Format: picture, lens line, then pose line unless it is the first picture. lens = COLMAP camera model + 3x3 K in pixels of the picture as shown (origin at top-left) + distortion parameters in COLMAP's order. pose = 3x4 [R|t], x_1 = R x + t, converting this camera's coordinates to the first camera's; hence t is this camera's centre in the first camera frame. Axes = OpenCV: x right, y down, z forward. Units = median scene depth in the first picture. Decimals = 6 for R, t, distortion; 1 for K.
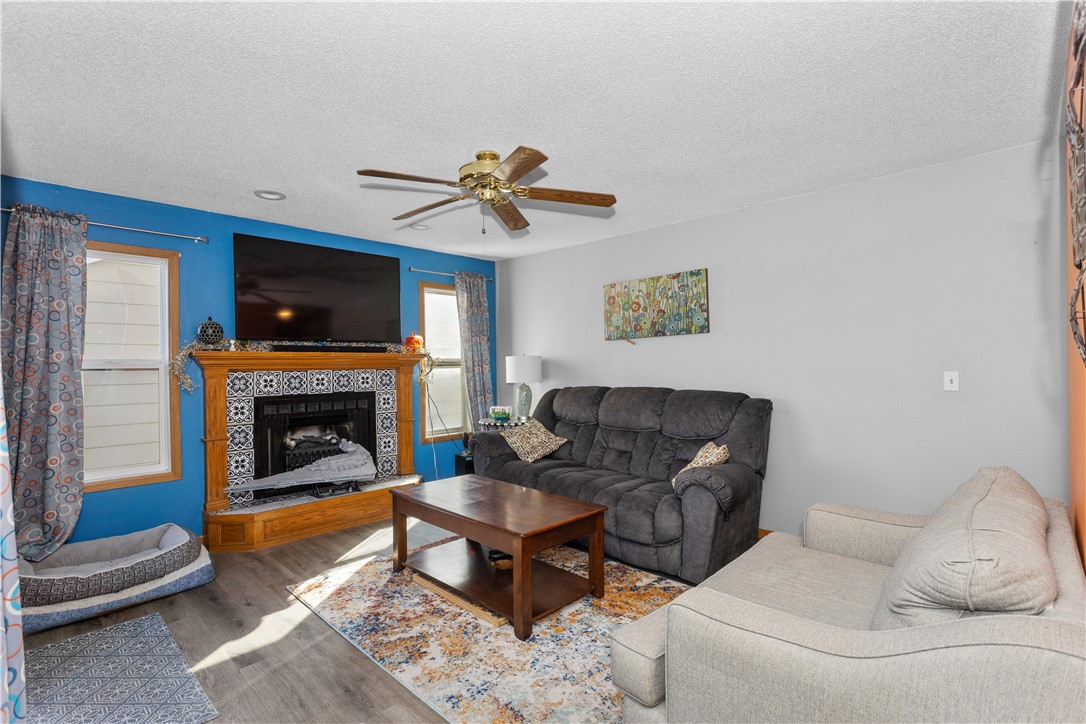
lens RADIAL K [[515.2, 0, 543.2], [0, 515.2, 366.3], [0, 0, 1]] dist [0.003667, 0.000828]
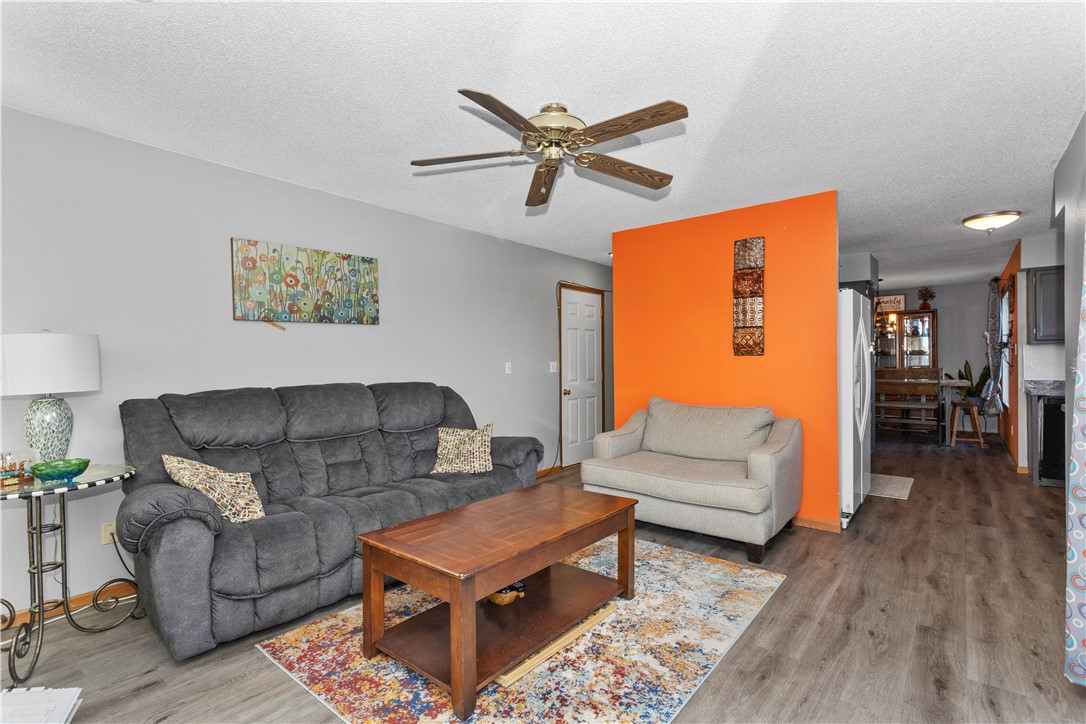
lens RADIAL K [[515.2, 0, 543.2], [0, 515.2, 366.3], [0, 0, 1]] dist [0.003667, 0.000828]
pose [[-0.091729, -0.000600, 0.995784, -0.671694], [0.012376, 0.999922, 0.001742, 0.015548], [-0.995707, 0.012483, -0.091715, 0.764110]]
